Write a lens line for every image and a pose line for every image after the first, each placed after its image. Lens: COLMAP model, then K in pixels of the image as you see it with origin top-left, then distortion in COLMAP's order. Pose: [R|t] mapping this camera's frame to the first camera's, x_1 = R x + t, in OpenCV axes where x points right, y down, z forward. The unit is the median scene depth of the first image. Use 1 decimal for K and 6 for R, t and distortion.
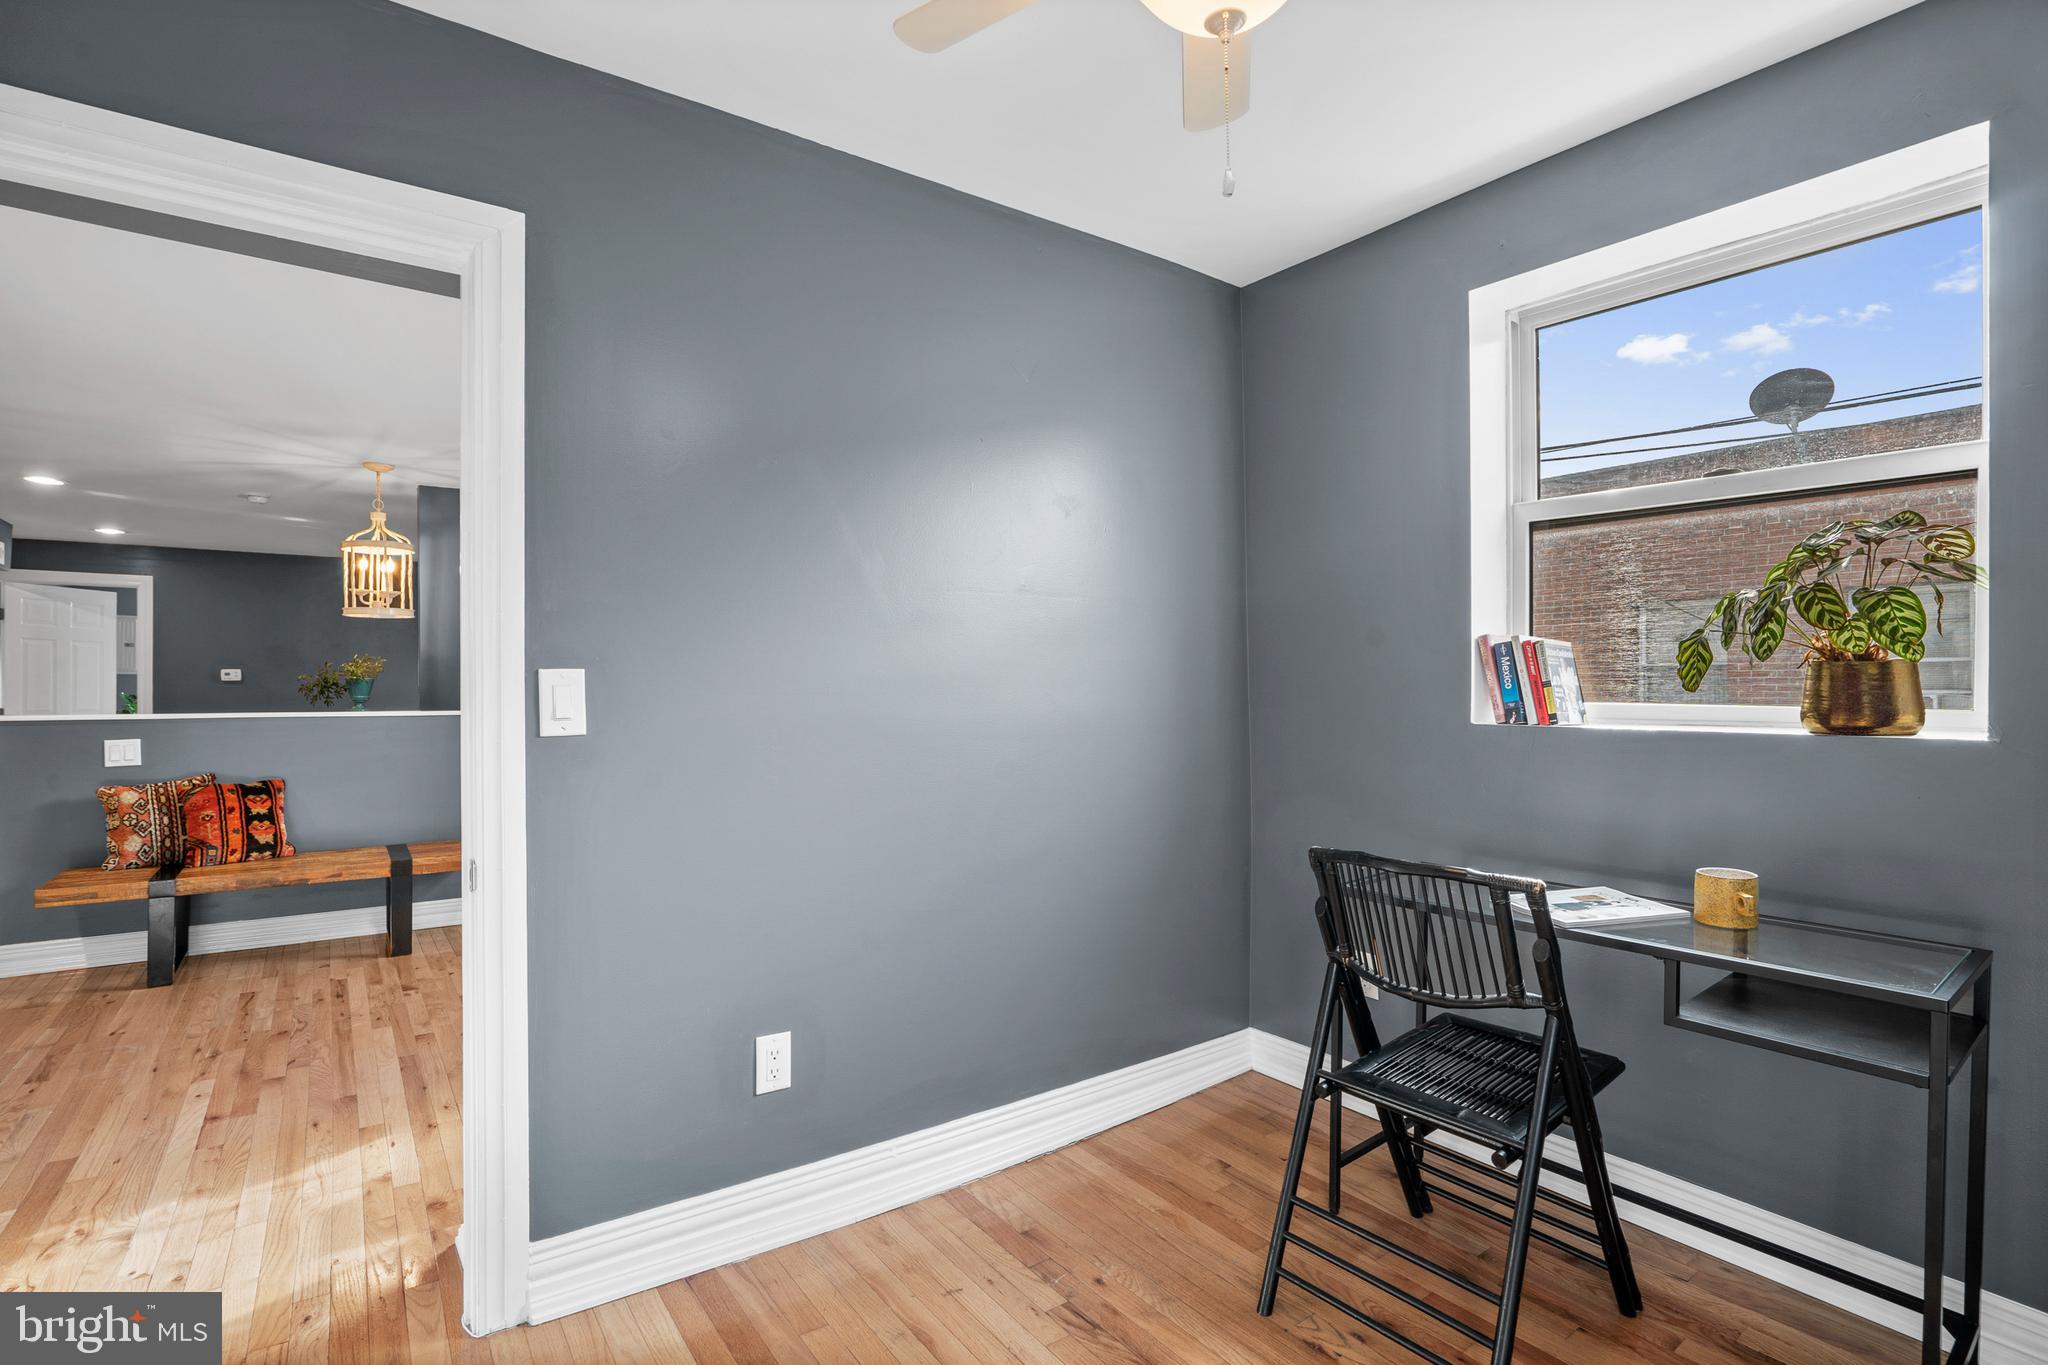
lens RADIAL K [[988.0, 0, 970.0], [0, 988.0, 694.3], [0, 0, 1]] dist [0.020093, 0.000838]
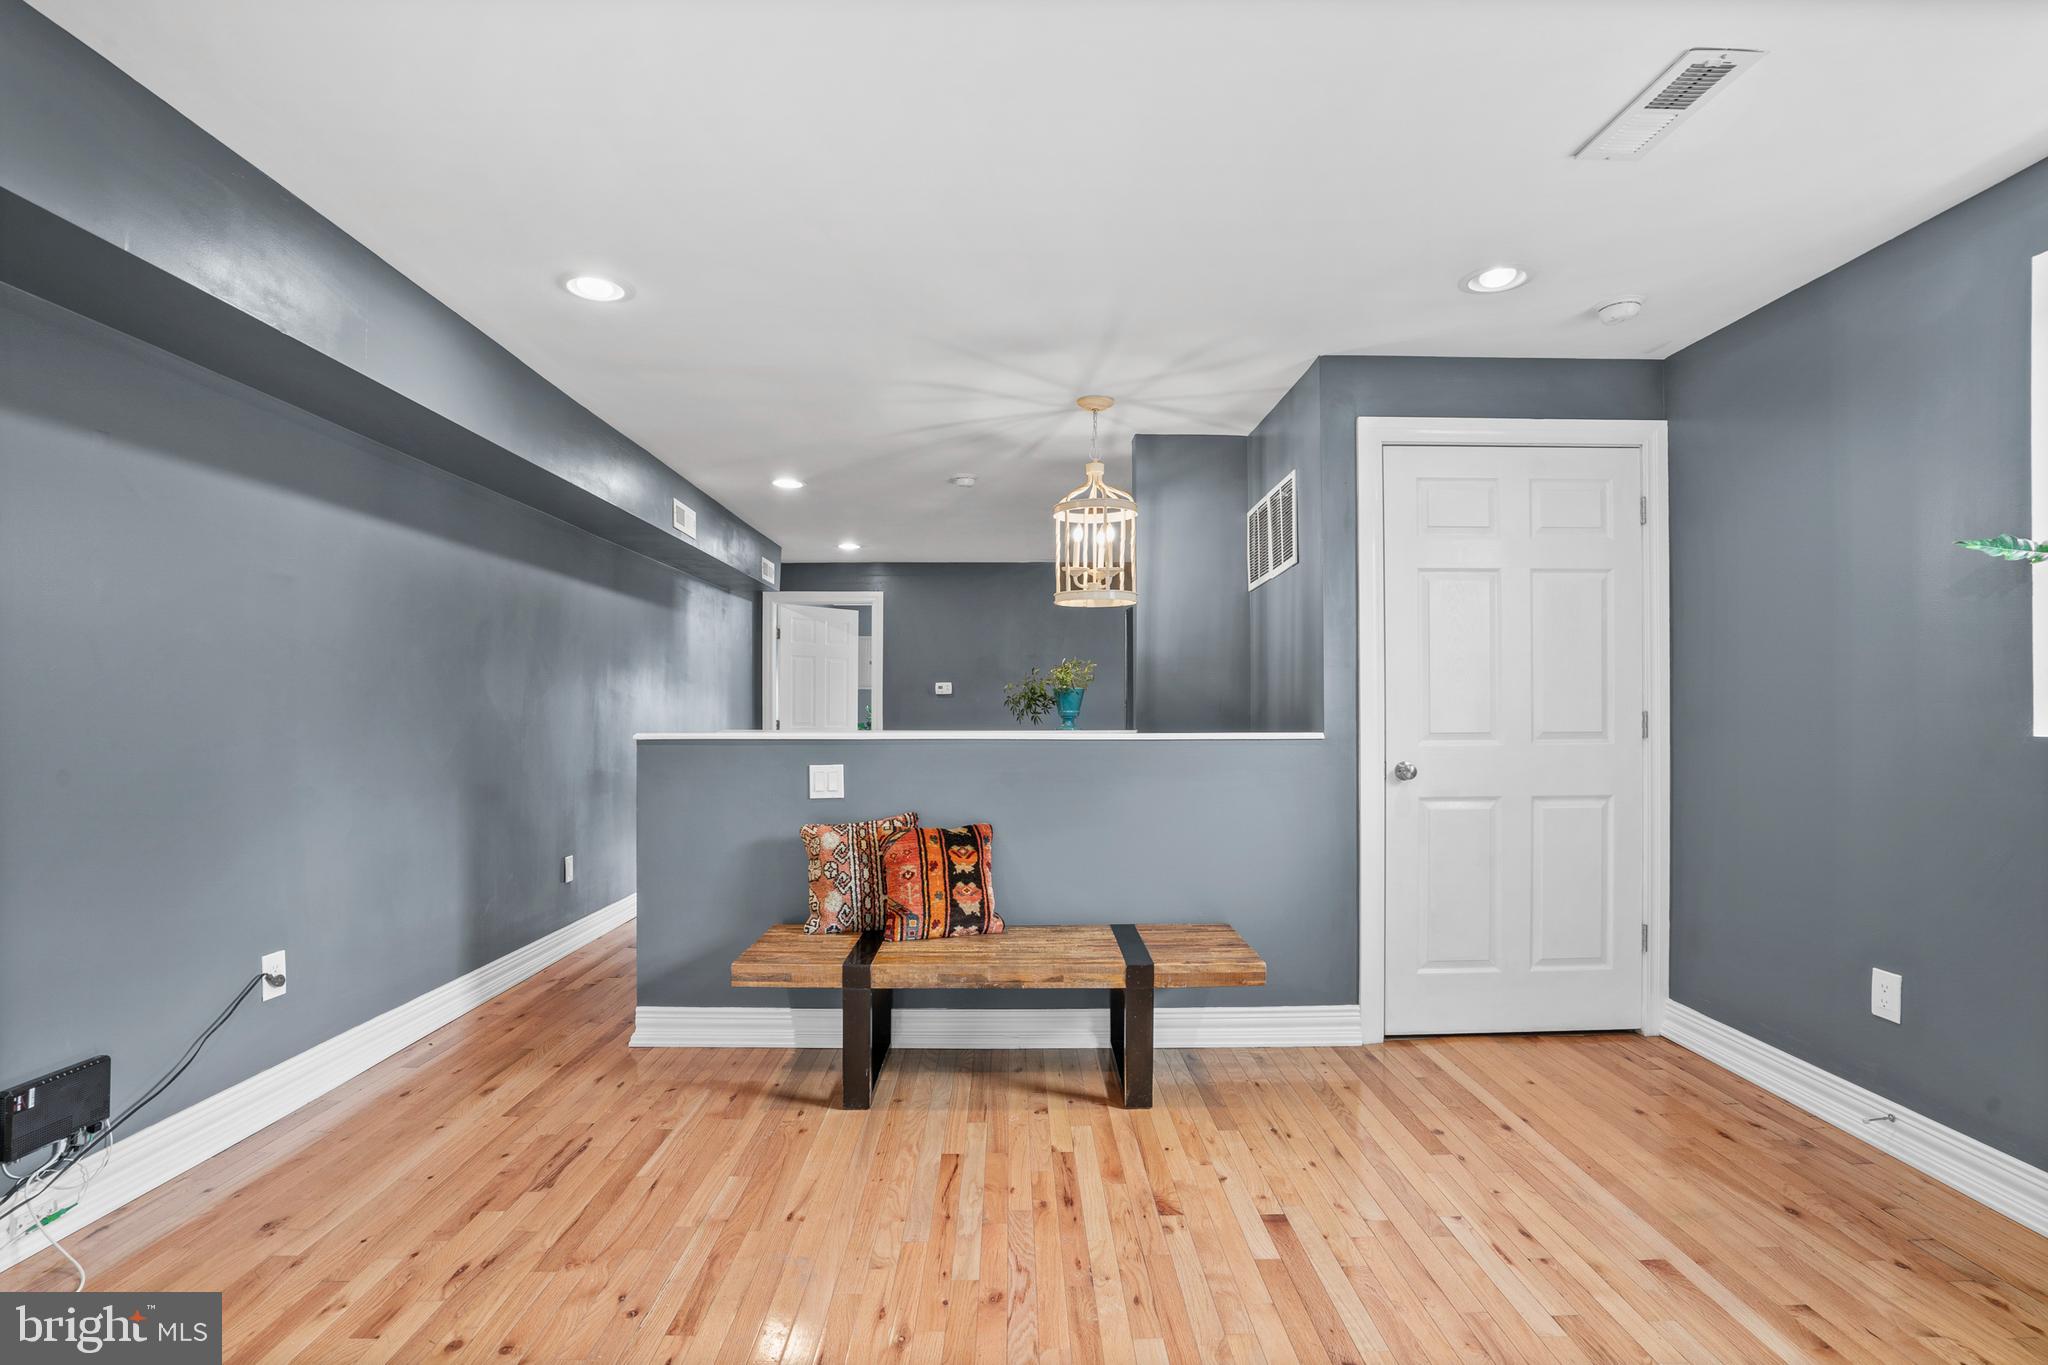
lens RADIAL K [[953.1, 0, 1022.9], [0, 953.1, 728.7], [0, 0, 1]] dist [-0.052133, 0.020609]
pose [[0.846288, 0.014566, -0.532527, -0.310244], [-0.004377, 0.999783, 0.020391, 0.000809], [0.532708, -0.014926, 0.846168, 0.441079]]
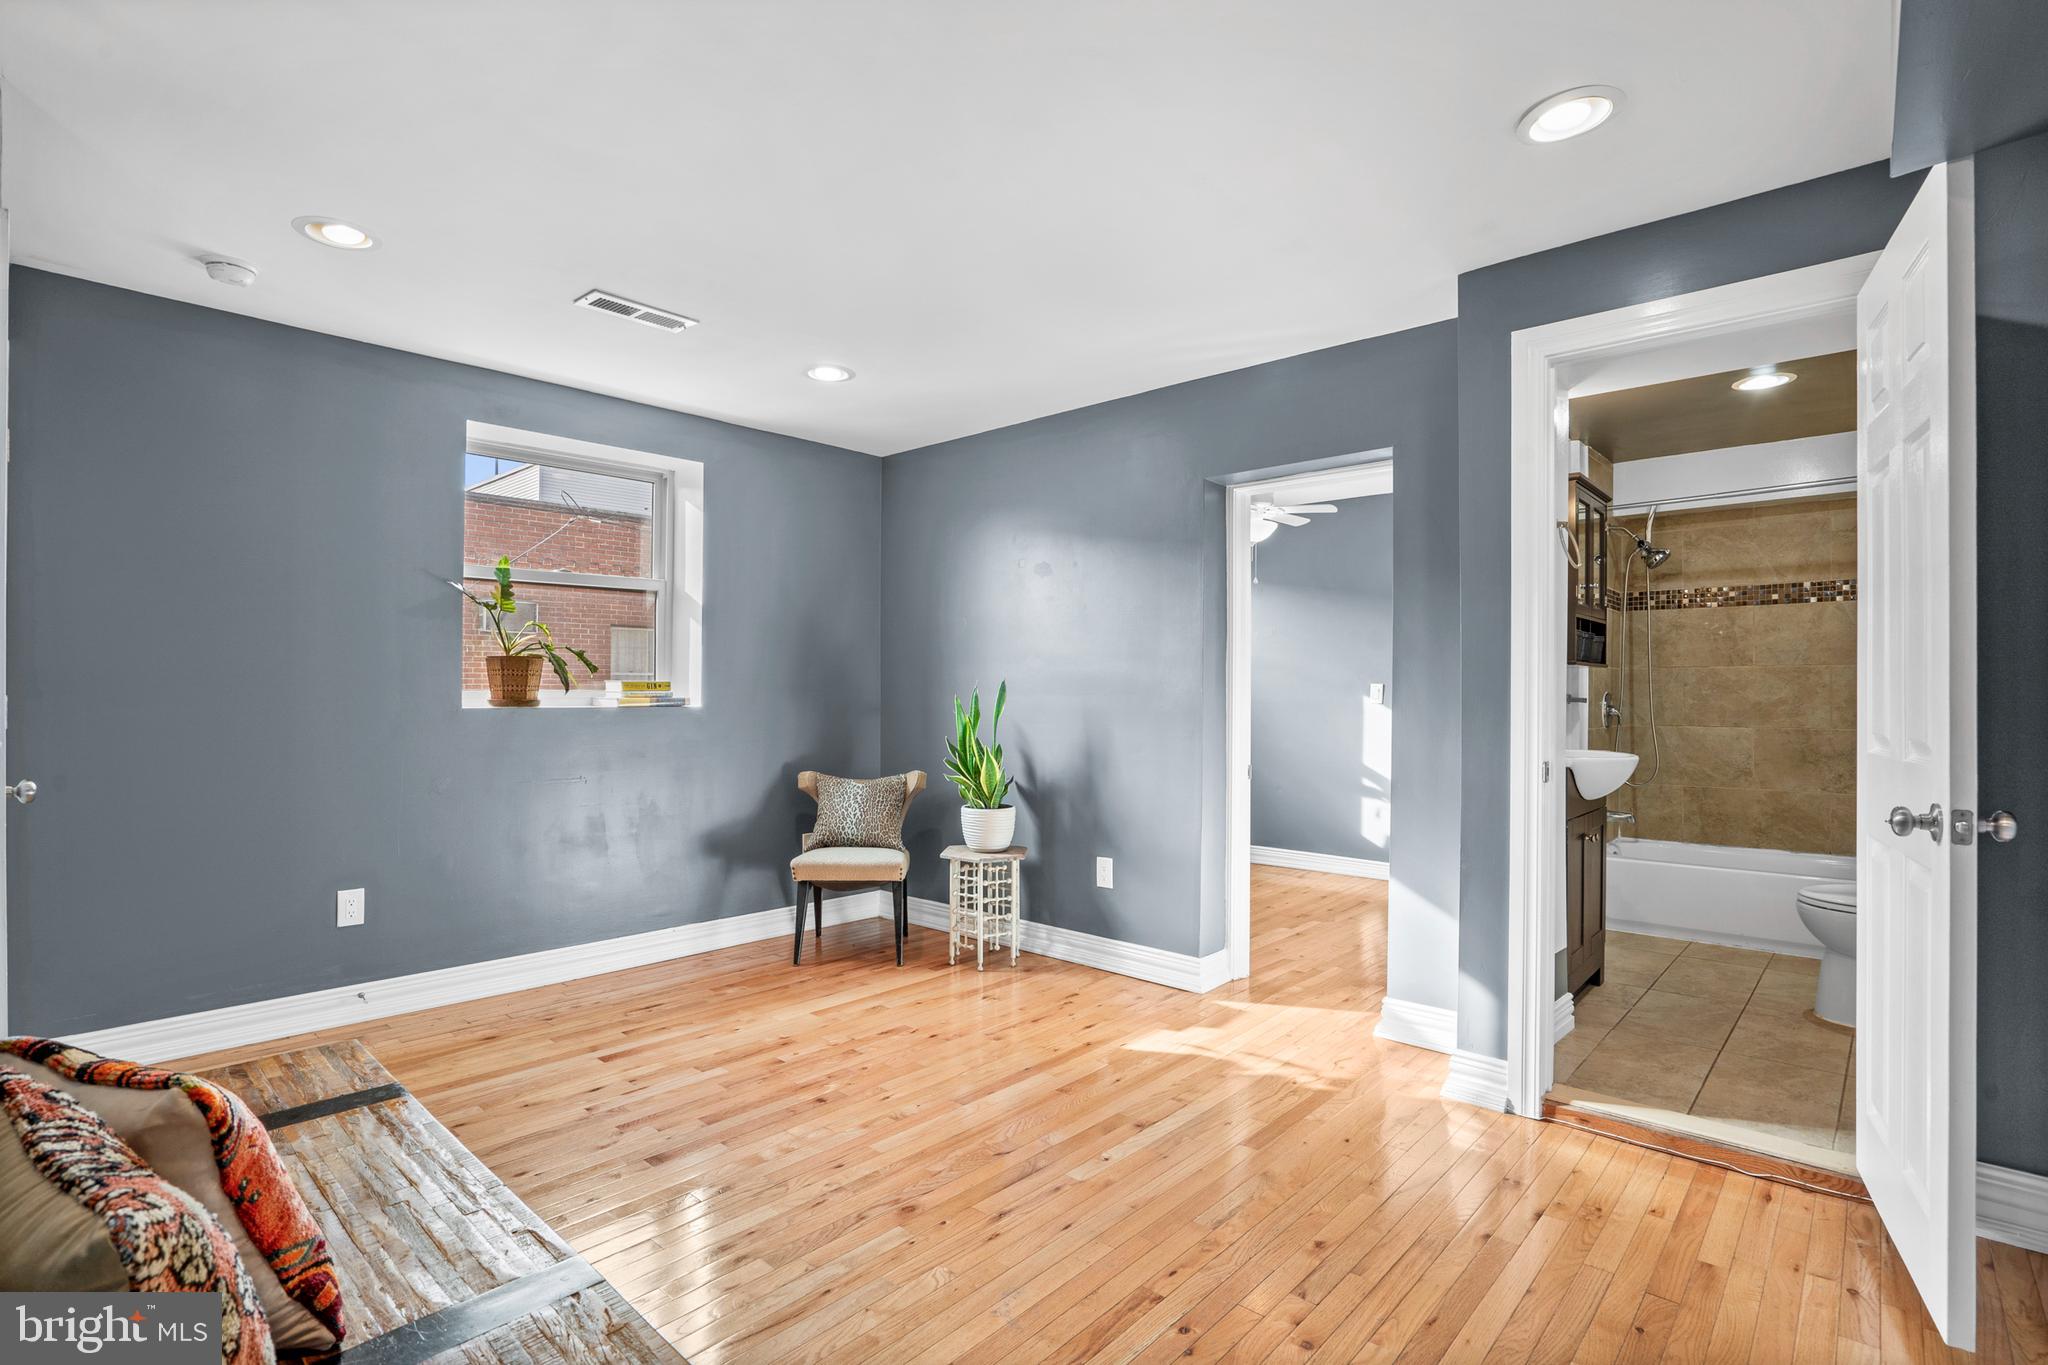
lens RADIAL K [[942.9, 0, 1038.2], [0, 942.9, 688.8], [0, 0, 1]] dist [-0.058473, 0.022737]
pose [[-0.255722, -0.001504, 0.966749, -1.025556], [0.006026, 0.999977, 0.003149, -0.003149], [-0.966731, 0.006631, -0.255708, 0.848078]]
